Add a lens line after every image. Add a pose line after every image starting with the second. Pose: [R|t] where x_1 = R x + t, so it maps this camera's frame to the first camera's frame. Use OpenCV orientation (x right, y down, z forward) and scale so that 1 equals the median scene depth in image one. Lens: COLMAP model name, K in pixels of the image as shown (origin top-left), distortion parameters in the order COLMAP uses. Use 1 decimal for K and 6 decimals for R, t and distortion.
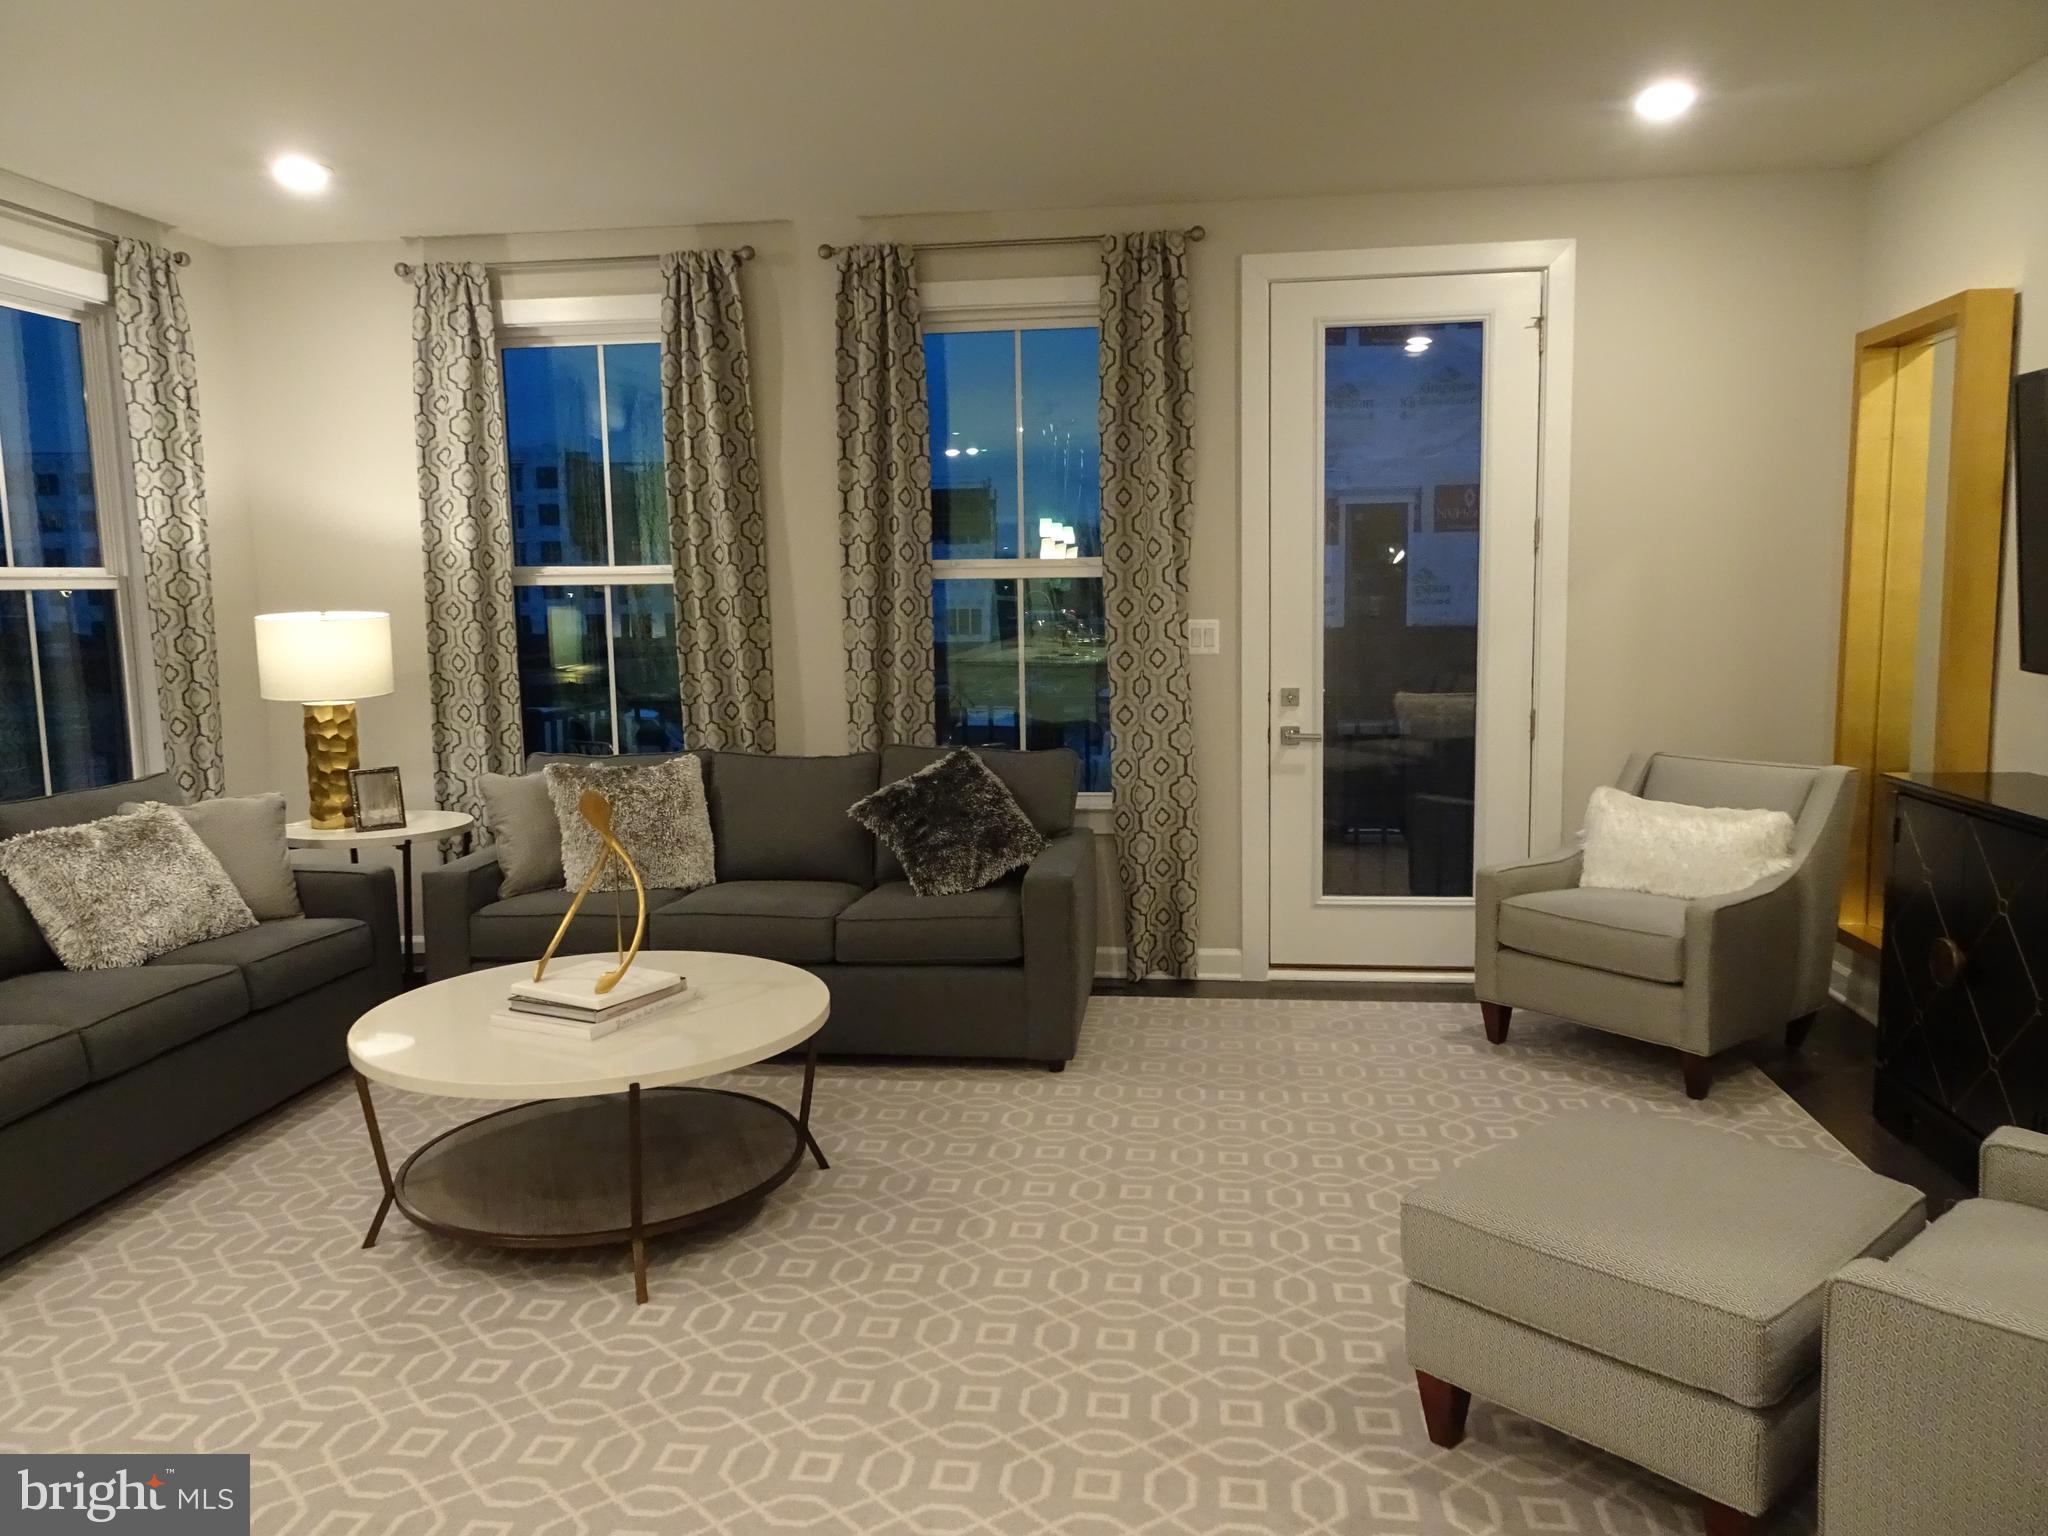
lens RADIAL K [[1462.5, 0, 1026.1], [0, 1462.5, 766.9], [0, 0, 1]] dist [0.006339, -0.004298]
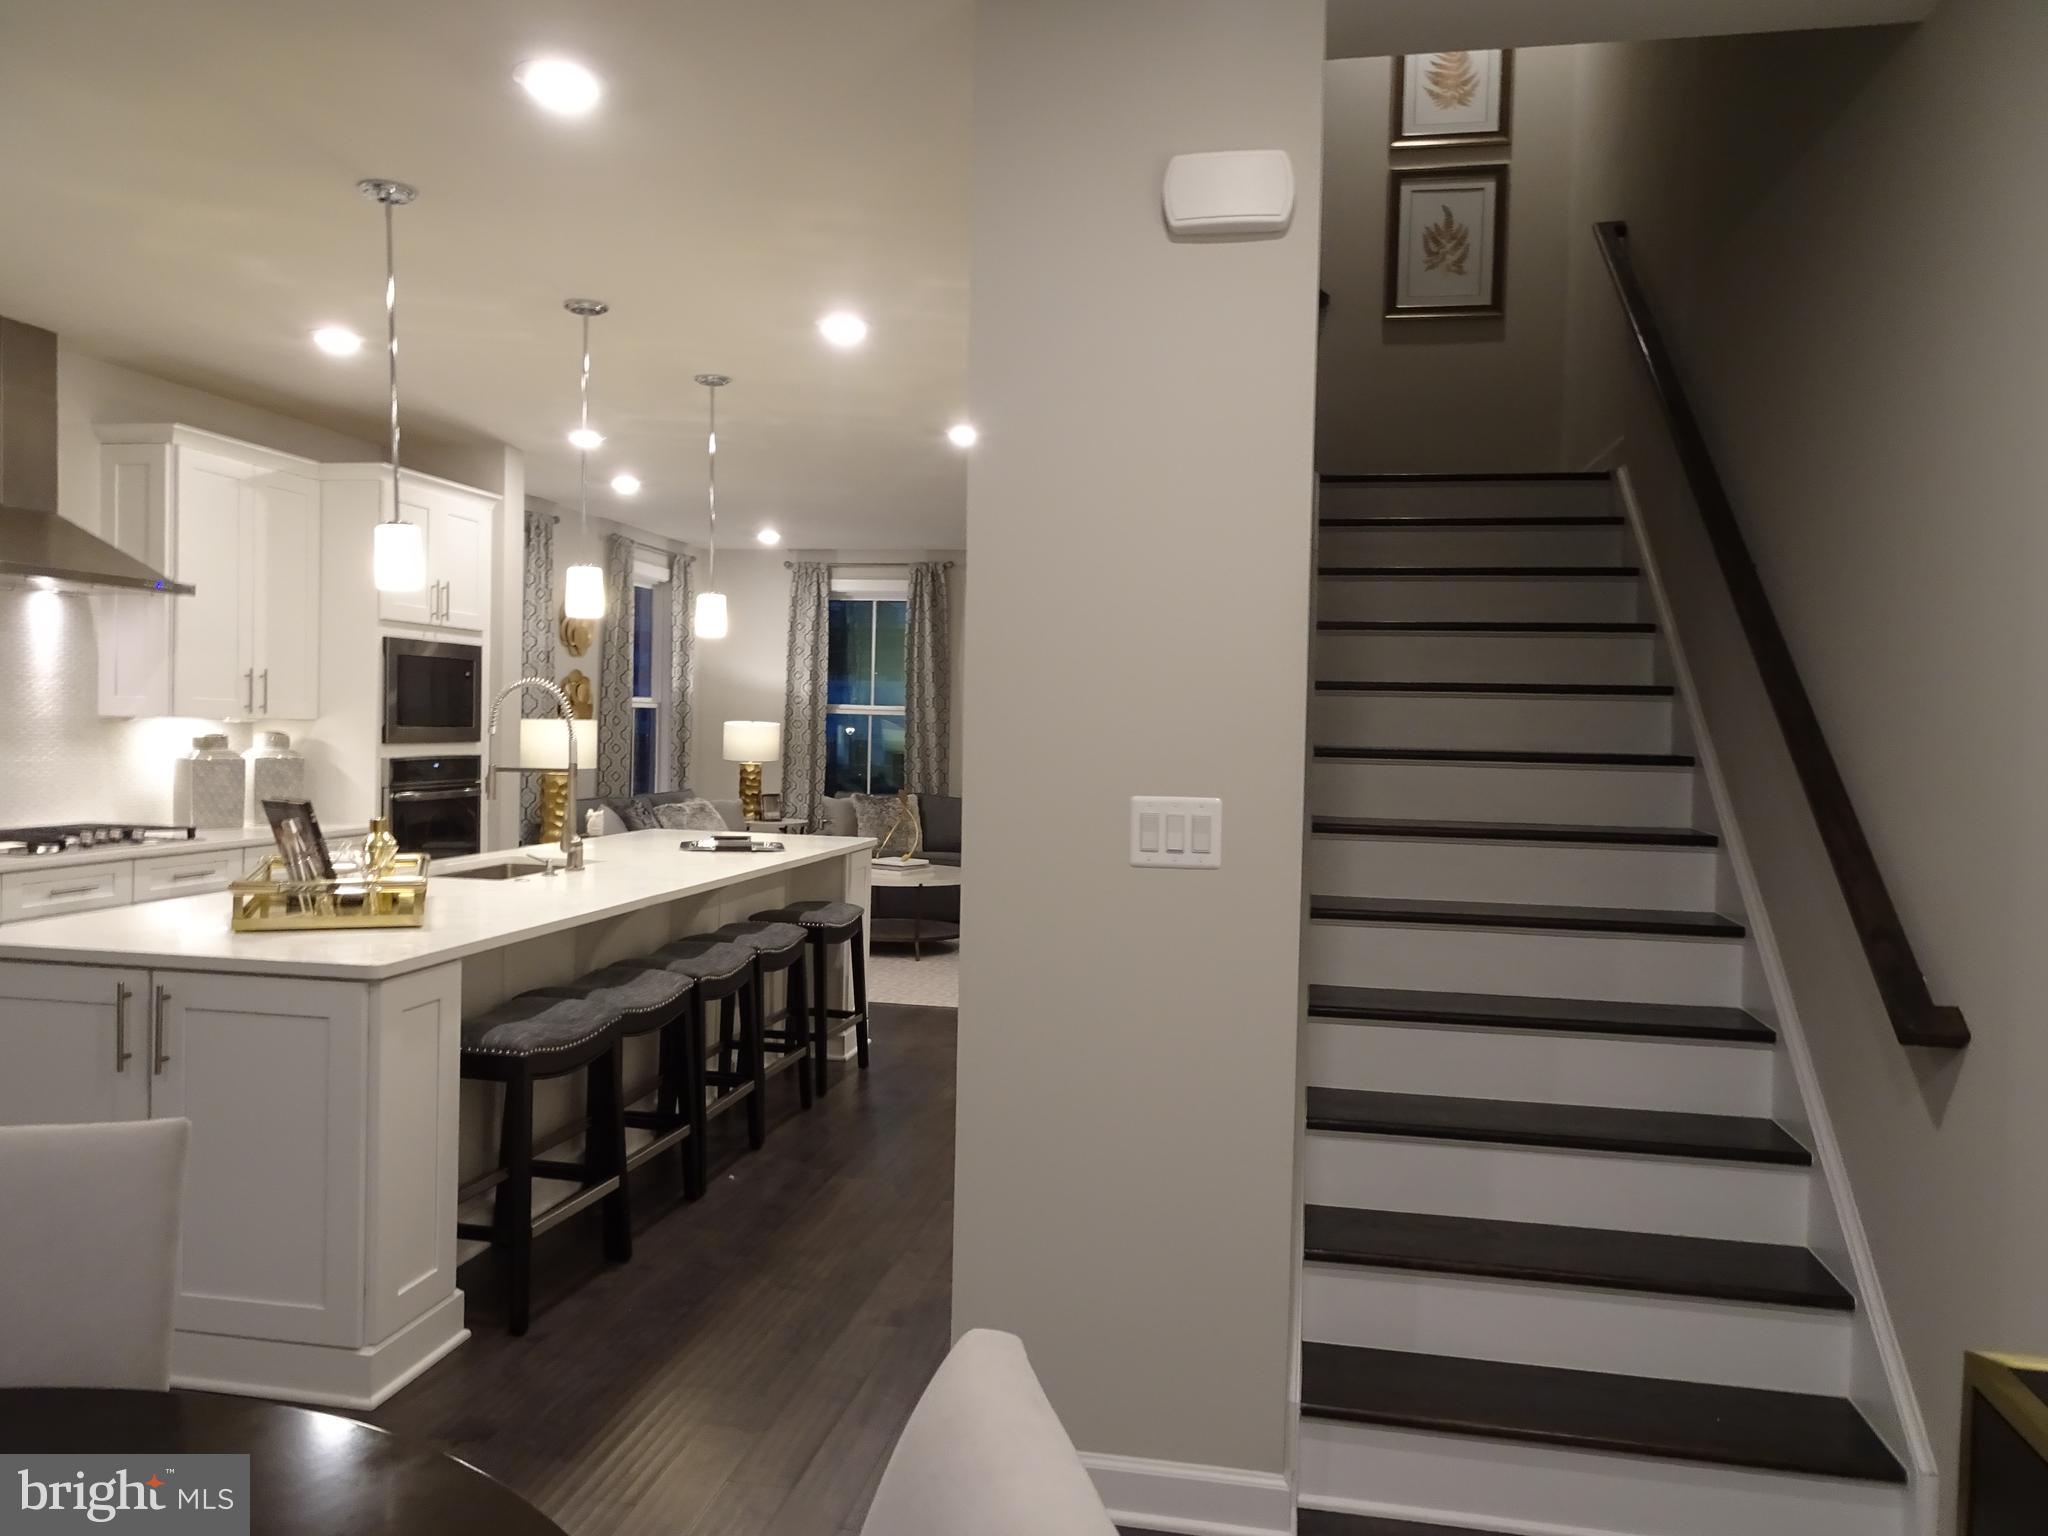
lens RADIAL K [[1462.5, 0, 1020.7], [0, 1462.5, 773.5], [0, 0, 1]] dist [0.006339, -0.004298]
pose [[0.997042, 0.043803, -0.063153, 0.061920], [-0.049181, 0.995056, -0.086284, 0.133744], [0.059061, 0.089135, 0.994267, -1.095188]]
